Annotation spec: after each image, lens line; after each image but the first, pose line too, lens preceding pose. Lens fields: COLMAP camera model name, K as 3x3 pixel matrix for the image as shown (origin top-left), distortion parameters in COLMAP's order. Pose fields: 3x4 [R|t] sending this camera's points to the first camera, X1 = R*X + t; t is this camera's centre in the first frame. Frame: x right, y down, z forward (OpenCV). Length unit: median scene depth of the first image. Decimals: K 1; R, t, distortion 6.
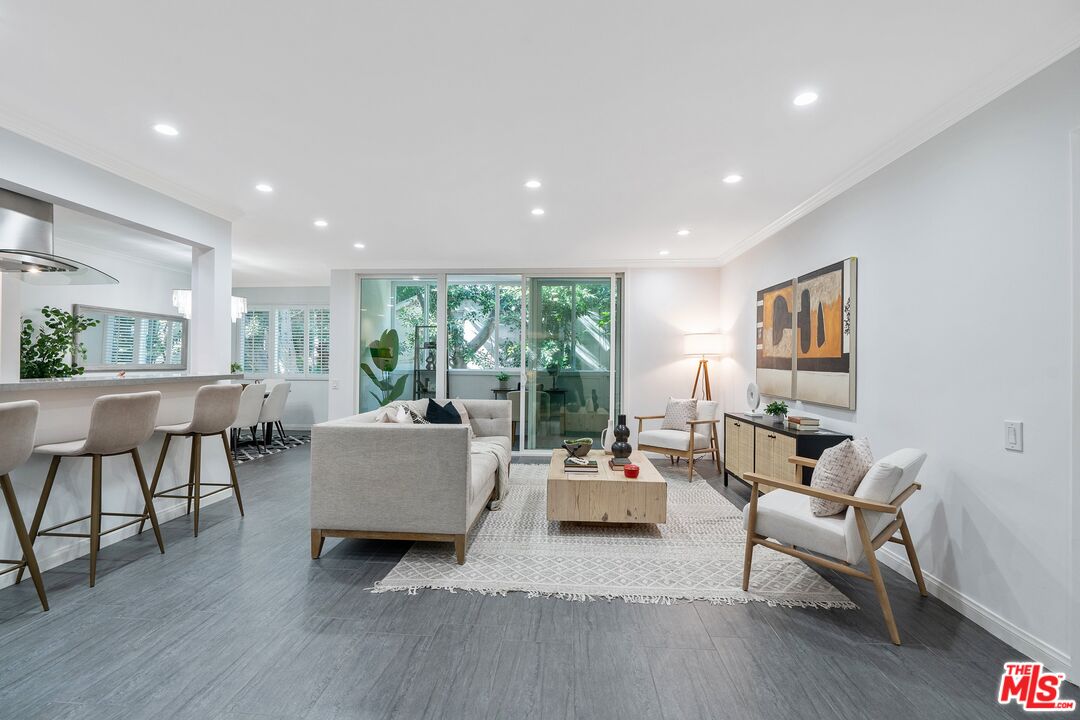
lens RADIAL K [[485.4, 0, 538.9], [0, 485.4, 356.9], [0, 0, 1]] dist [-0.012139, 0.004677]
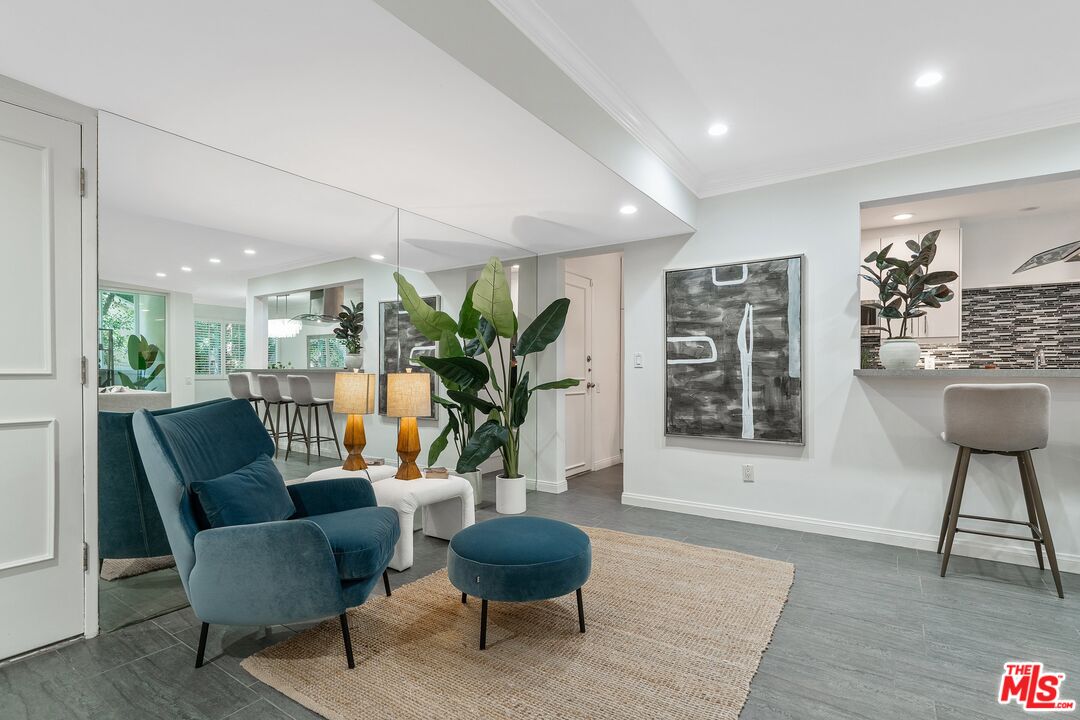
lens RADIAL K [[524.0, 0, 542.4], [0, 524.0, 374.4], [0, 0, 1]] dist [0.003412, 0.002760]
pose [[-0.500321, -0.003619, -0.865832, 0.285588], [0.002829, 0.999979, -0.005815, 0.044248], [0.865835, -0.005359, -0.500300, 0.389136]]
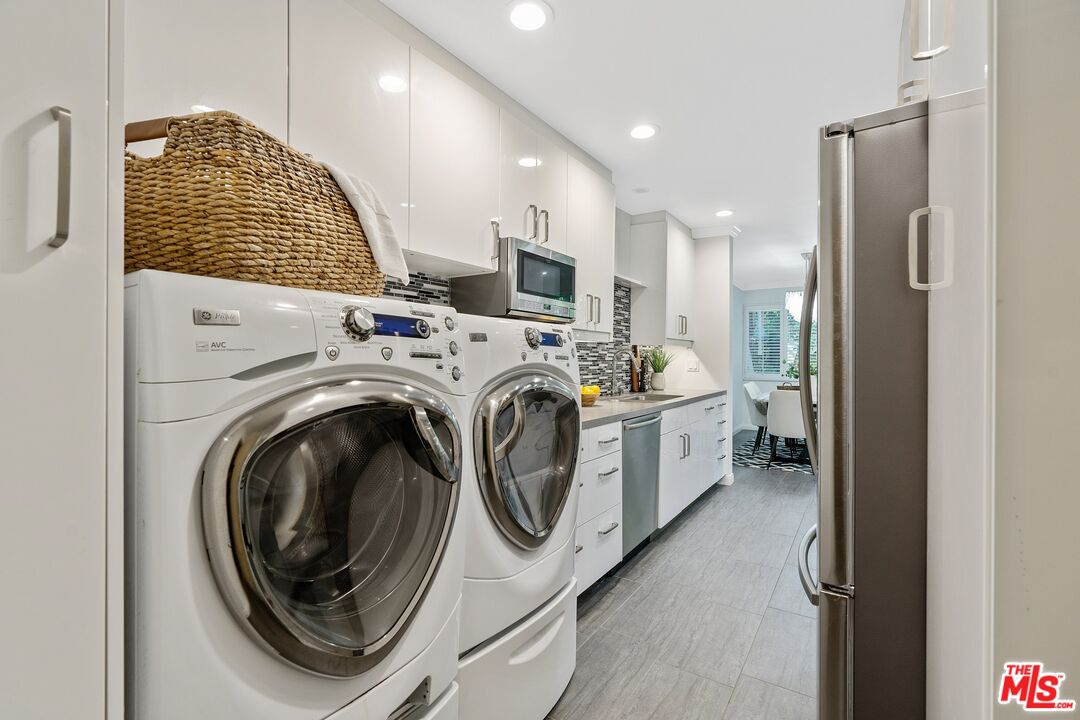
lens RADIAL K [[485.4, 0, 539.5], [0, 485.4, 355.6], [0, 0, 1]] dist [-0.012139, 0.004677]
pose [[0.857513, -0.003807, -0.514449, -1.062008], [0.004414, 0.999990, -0.000043, -0.015906], [0.514444, -0.002234, 0.857521, -0.201251]]
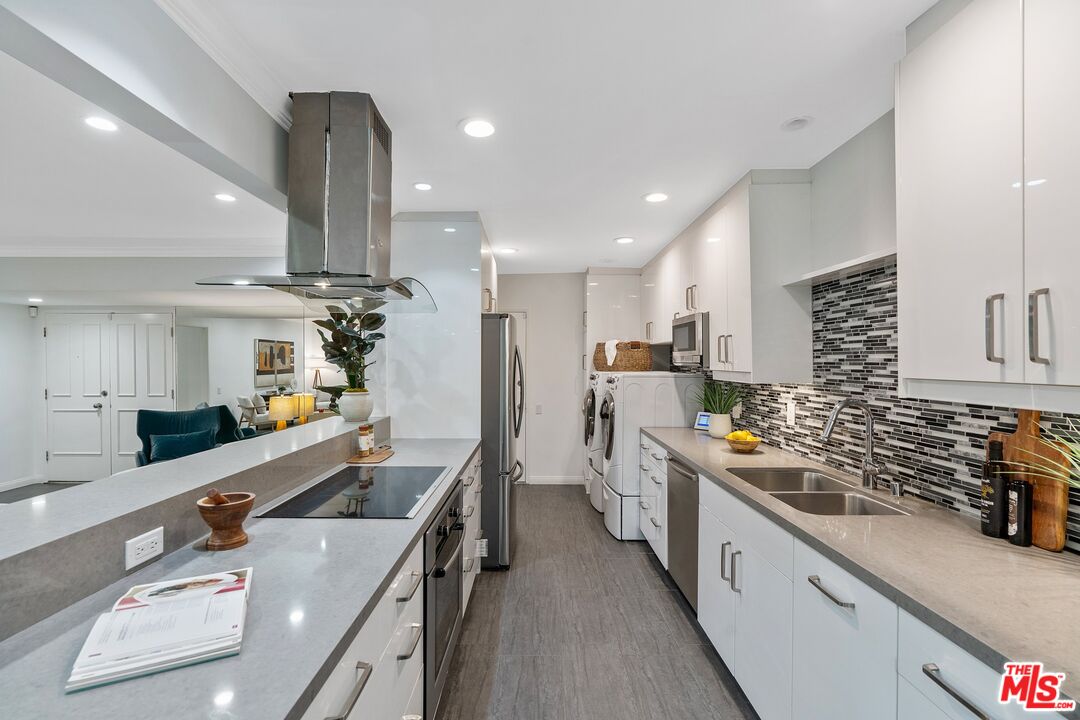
lens RADIAL K [[485.4, 0, 541.1], [0, 485.4, 364.0], [0, 0, 1]] dist [-0.012139, 0.004677]
pose [[-0.997653, -0.007173, -0.068093, -1.052036], [-0.006849, 0.999964, -0.004984, -0.063834], [0.068126, -0.004506, -0.997667, 1.332557]]
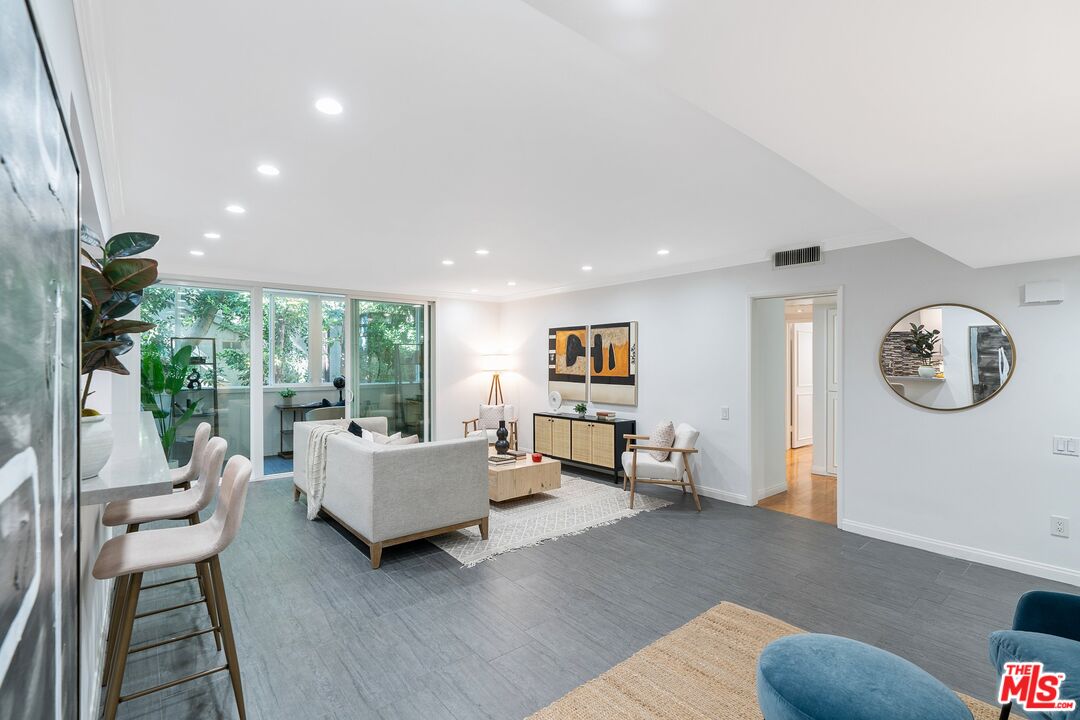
lens RADIAL K [[485.4, 0, 536.4], [0, 485.4, 359.6], [0, 0, 1]] dist [-0.012139, 0.004677]
pose [[0.737807, -0.004597, 0.674996, -0.764157], [0.000151, 0.999978, 0.006645, -0.068242], [-0.675011, -0.004800, 0.737792, -0.078995]]
